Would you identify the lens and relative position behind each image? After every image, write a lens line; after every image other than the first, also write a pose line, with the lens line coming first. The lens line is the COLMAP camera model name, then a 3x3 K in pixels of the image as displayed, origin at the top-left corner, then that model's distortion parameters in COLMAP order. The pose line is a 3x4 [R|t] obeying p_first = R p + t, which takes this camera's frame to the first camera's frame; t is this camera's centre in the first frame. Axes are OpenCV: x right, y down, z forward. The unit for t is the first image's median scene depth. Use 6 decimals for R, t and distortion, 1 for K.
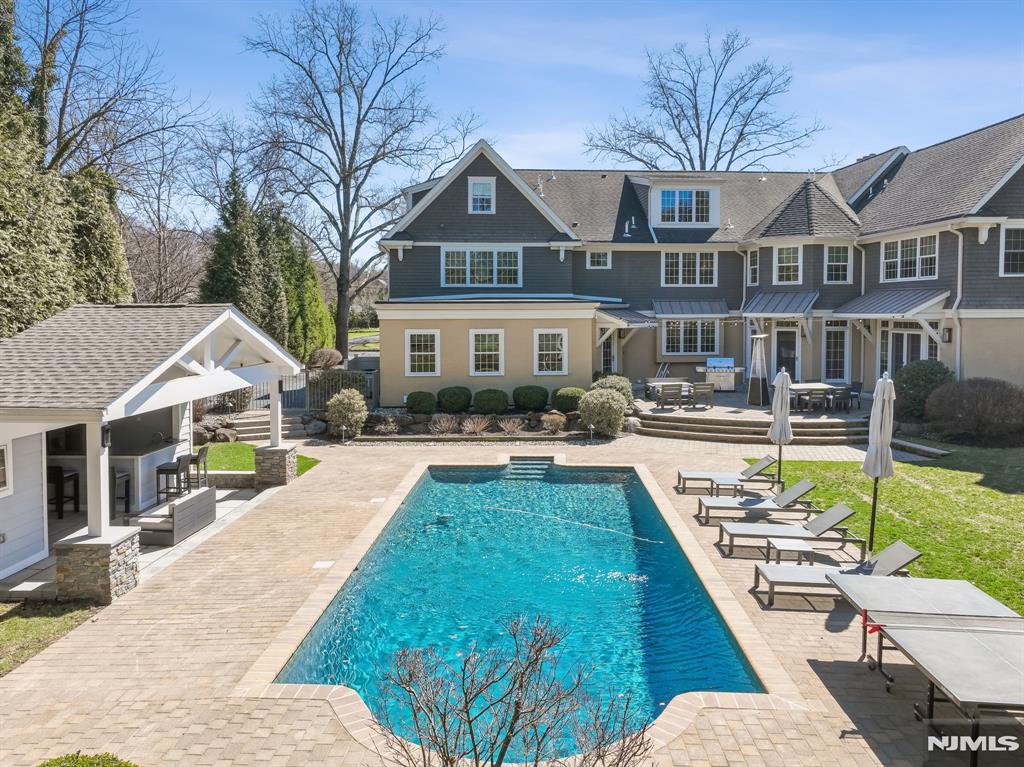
lens RADIAL K [[722.9, 0, 508.1], [0, 722.9, 376.8], [0, 0, 1]] dist [-0.002697, 0.022849]
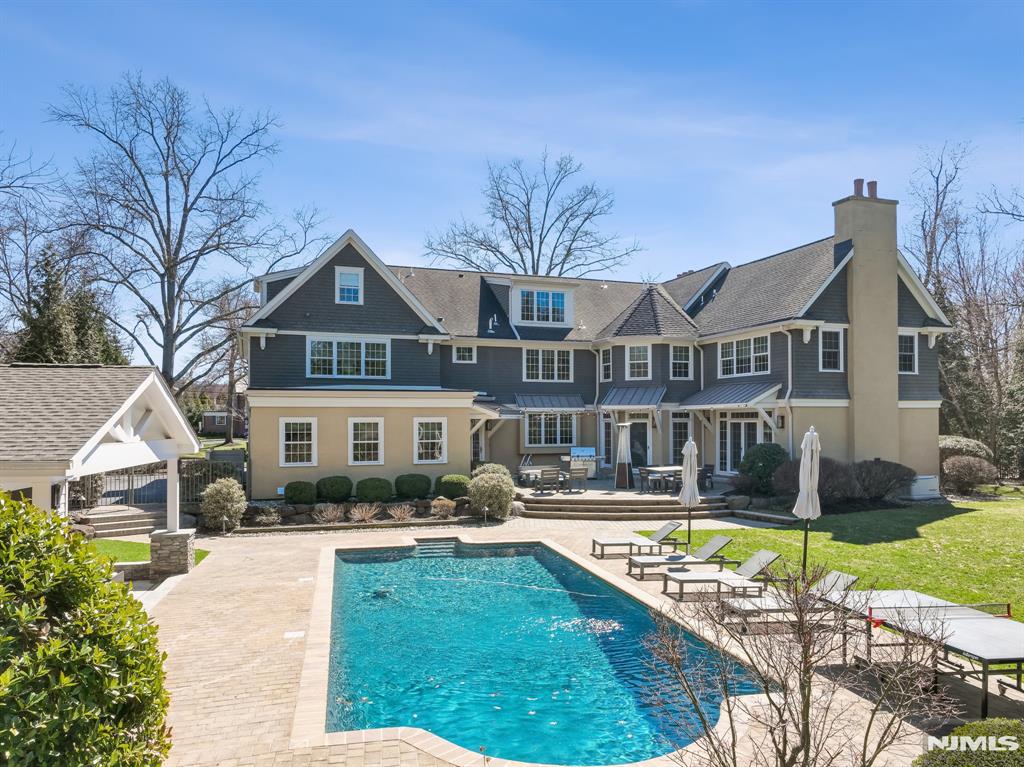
lens RADIAL K [[722.9, 0, 502.2], [0, 722.9, 449.7], [0, 0, 1]] dist [-0.002697, 0.022849]
pose [[0.967131, -0.007618, 0.254165, -0.089755], [0.021472, 0.998428, -0.051782, 0.029026], [-0.253371, 0.055537, 0.965774, 0.005266]]
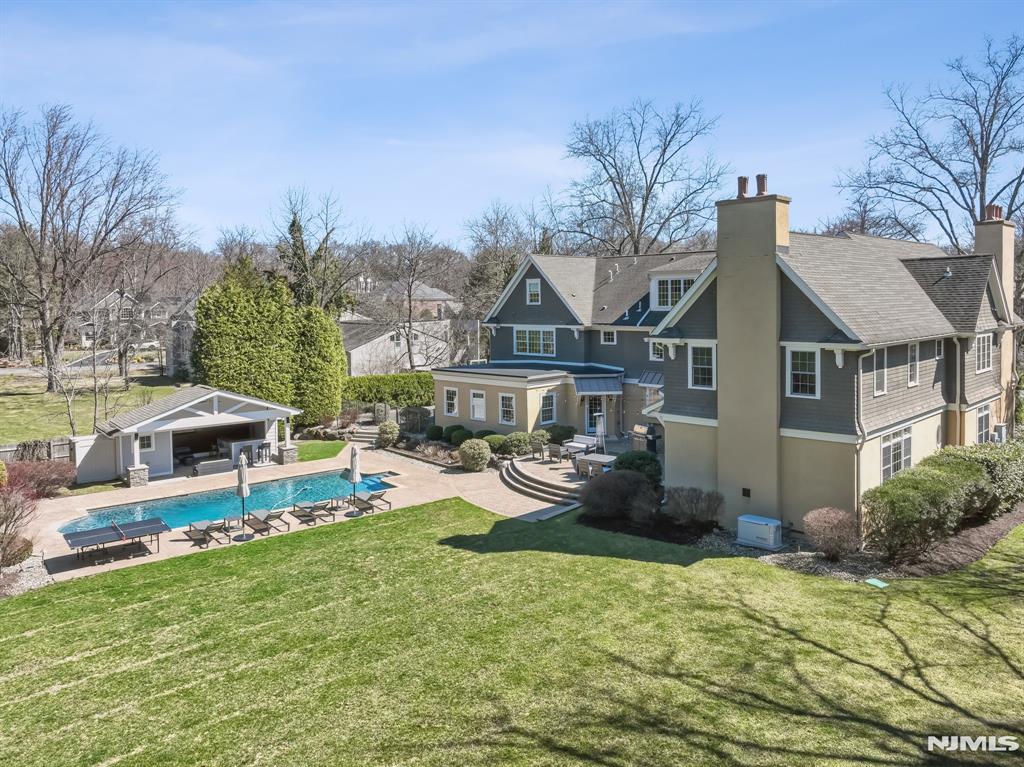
lens RADIAL K [[722.9, 0, 512.9], [0, 722.9, 383.8], [0, 0, 1]] dist [-0.002697, 0.022849]
pose [[0.677719, 0.073760, -0.731613, 1.014361], [-0.057337, 0.997228, 0.047425, -0.139630], [0.733082, 0.009807, 0.680069, 0.009248]]
